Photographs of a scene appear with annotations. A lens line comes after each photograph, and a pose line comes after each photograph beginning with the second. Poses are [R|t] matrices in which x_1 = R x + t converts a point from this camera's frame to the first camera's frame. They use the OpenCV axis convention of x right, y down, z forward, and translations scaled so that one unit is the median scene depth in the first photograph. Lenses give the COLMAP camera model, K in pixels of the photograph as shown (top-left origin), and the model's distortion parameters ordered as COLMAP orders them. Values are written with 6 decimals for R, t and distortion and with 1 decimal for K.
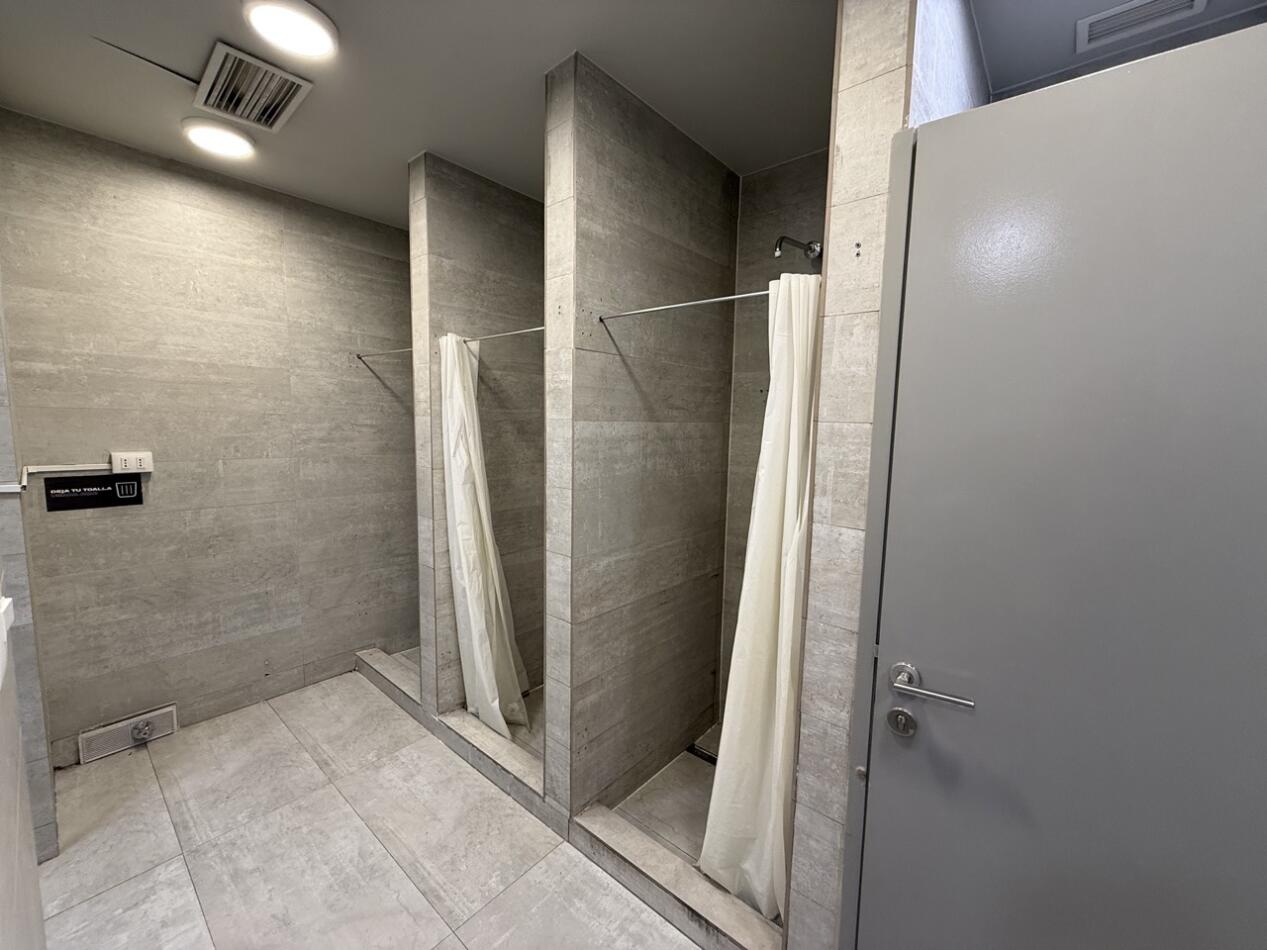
lens RADIAL K [[507.1, 0, 632.0], [0, 507.1, 476.8], [0, 0, 1]] dist [-0.000490, -0.000018]
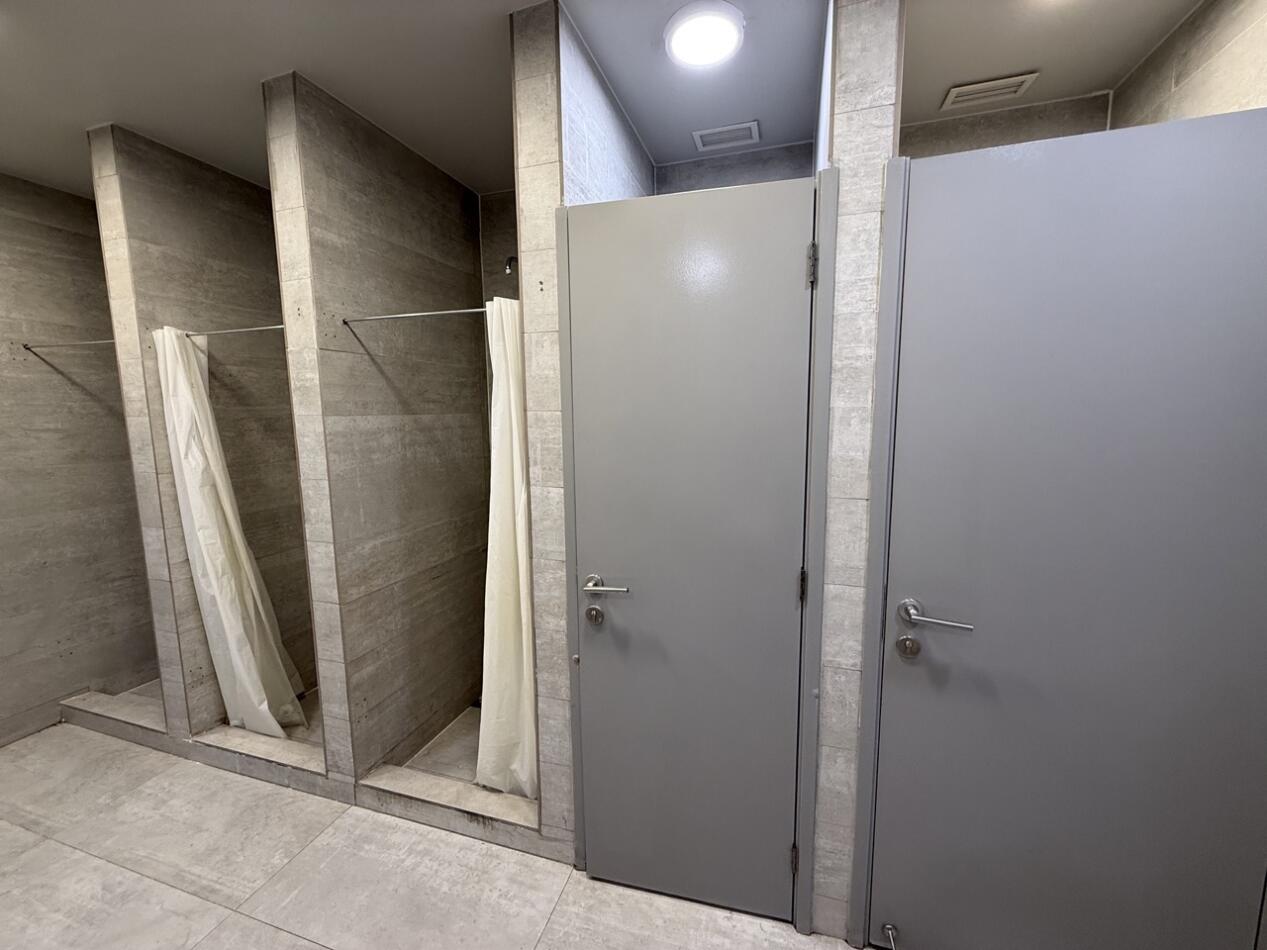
lens RADIAL K [[507.1, 0, 632.0], [0, 507.1, 476.8], [0, 0, 1]] dist [-0.000490, -0.000018]
pose [[0.921148, -0.079271, 0.381054, 0.055953], [0.071585, 0.996844, 0.034328, 0.023104], [-0.382573, -0.004343, 0.923915, -0.205244]]
